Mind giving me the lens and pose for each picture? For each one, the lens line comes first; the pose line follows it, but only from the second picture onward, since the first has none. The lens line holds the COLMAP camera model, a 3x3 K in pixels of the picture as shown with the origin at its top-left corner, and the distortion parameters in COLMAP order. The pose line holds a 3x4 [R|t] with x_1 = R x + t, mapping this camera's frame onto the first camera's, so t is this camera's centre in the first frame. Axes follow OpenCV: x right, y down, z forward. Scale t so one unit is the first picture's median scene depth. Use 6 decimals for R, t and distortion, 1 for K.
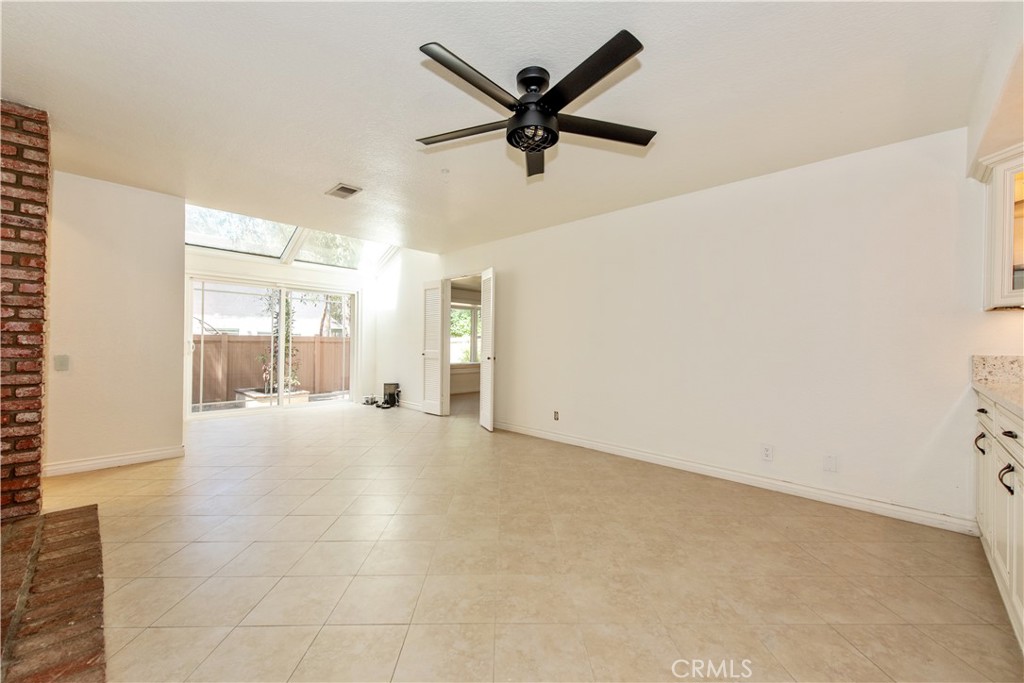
lens RADIAL K [[401.8, 0, 514.0], [0, 401.8, 343.9], [0, 0, 1]] dist [0.009027, -0.000638]
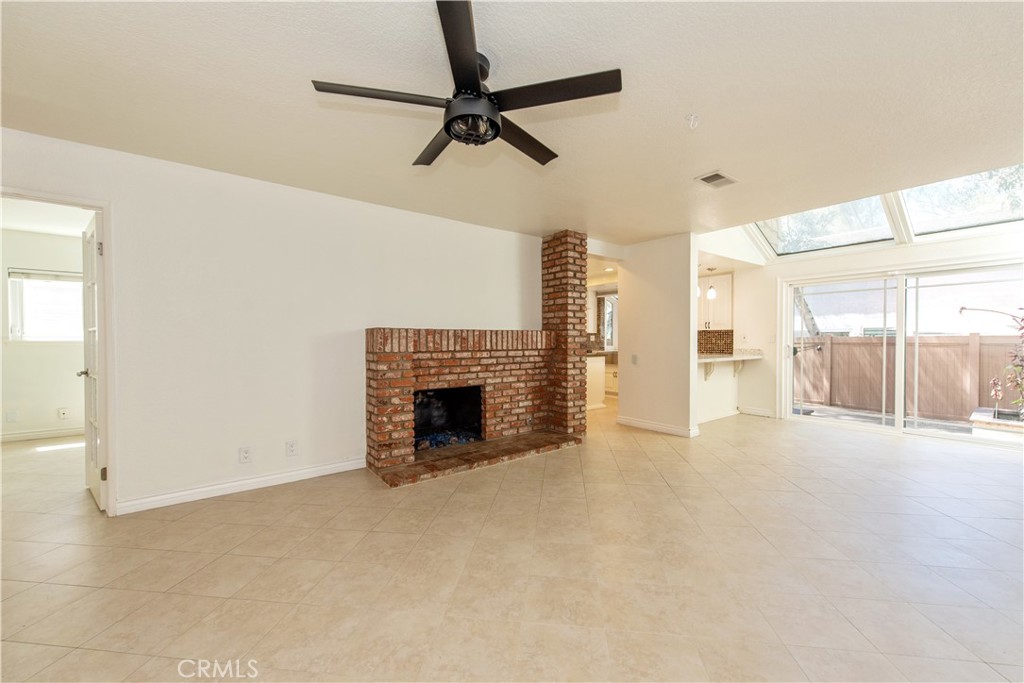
lens RADIAL K [[401.8, 0, 514.0], [0, 401.8, 343.9], [0, 0, 1]] dist [0.009027, -0.000638]
pose [[-0.147610, 0.002193, -0.989043, 0.587135], [-0.005170, 0.999982, 0.002989, -0.015431], [0.989032, 0.005555, -0.147596, 0.766609]]
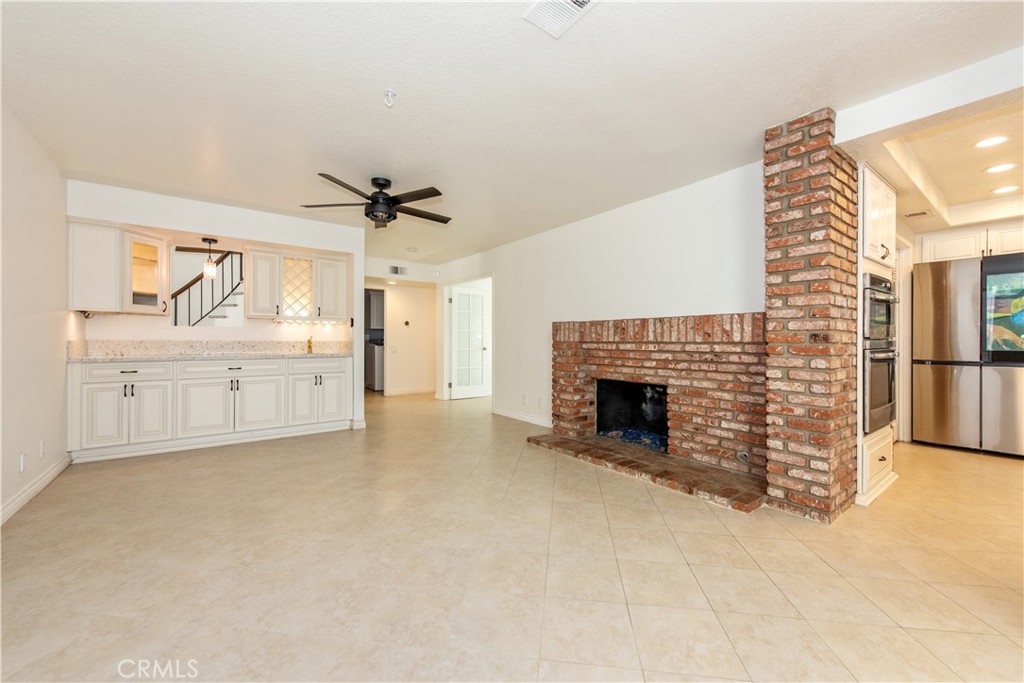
lens RADIAL K [[401.8, 0, 514.0], [0, 401.8, 343.9], [0, 0, 1]] dist [0.009027, -0.000638]
pose [[-0.987343, -0.013333, 0.158041, -0.492391], [-0.011178, 0.999832, 0.014519, 0.002469], [-0.158208, 0.012569, -0.987326, 1.618225]]
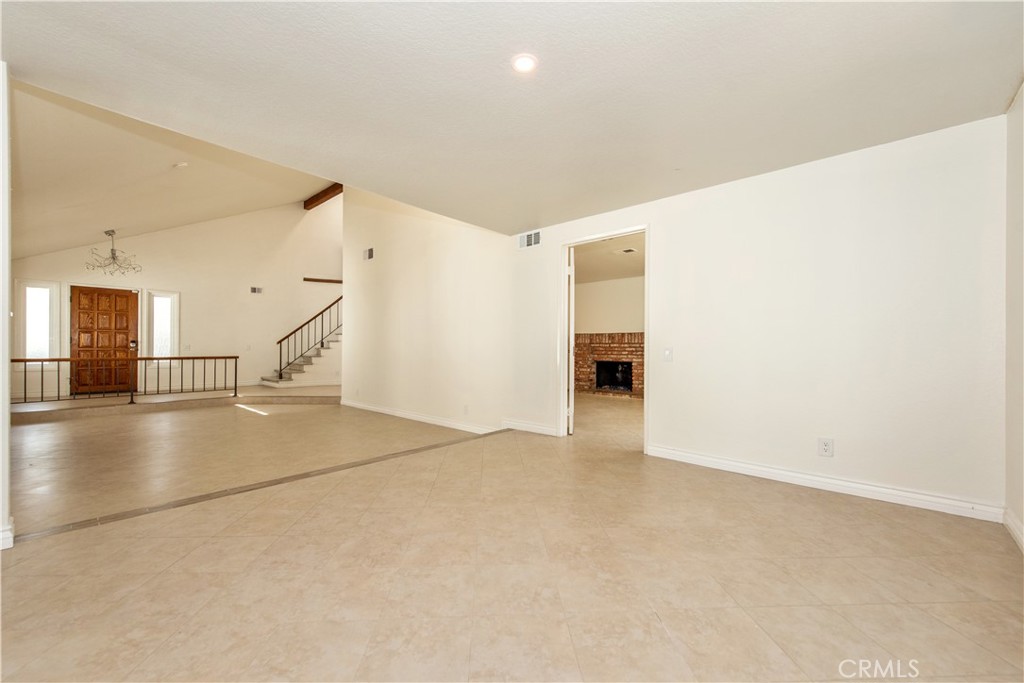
lens RADIAL K [[401.8, 0, 514.0], [0, 401.8, 343.9], [0, 0, 1]] dist [0.009027, -0.000638]
pose [[-0.999374, -0.016702, -0.031180, 0.095687], [-0.016634, 0.999859, -0.002459, 0.031606], [0.031217, -0.001939, -0.999511, 2.988980]]
